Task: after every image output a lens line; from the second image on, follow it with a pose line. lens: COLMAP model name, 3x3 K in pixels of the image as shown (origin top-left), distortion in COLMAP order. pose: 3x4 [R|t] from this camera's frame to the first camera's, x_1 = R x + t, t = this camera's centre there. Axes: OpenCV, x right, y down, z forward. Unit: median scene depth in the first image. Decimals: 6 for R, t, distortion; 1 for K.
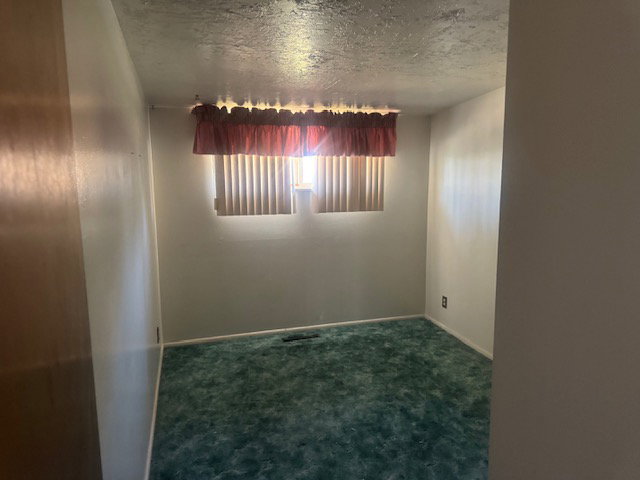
lens RADIAL K [[452.9, 0, 319.7], [0, 452.9, 245.8], [0, 0, 1]] dist [0.053648, -0.079218]
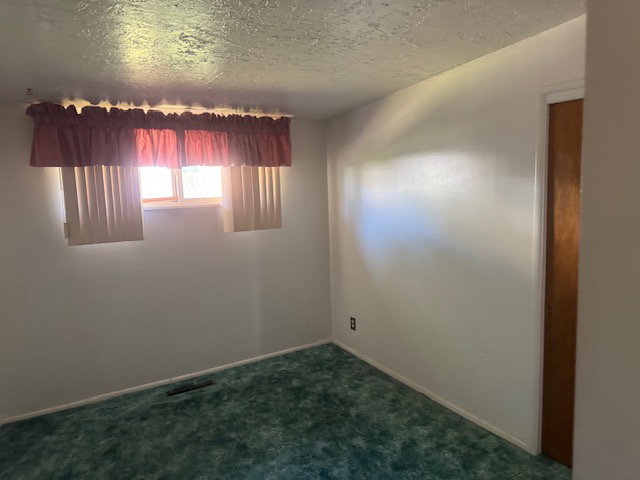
lens RADIAL K [[452.9, 0, 318.6], [0, 452.9, 238.7], [0, 0, 1]] dist [0.053648, -0.079218]
pose [[0.970682, -0.052819, 0.234494, 0.003973], [0.062590, 0.997446, -0.034420, -0.025421], [-0.232077, 0.048088, 0.971508, 0.153718]]
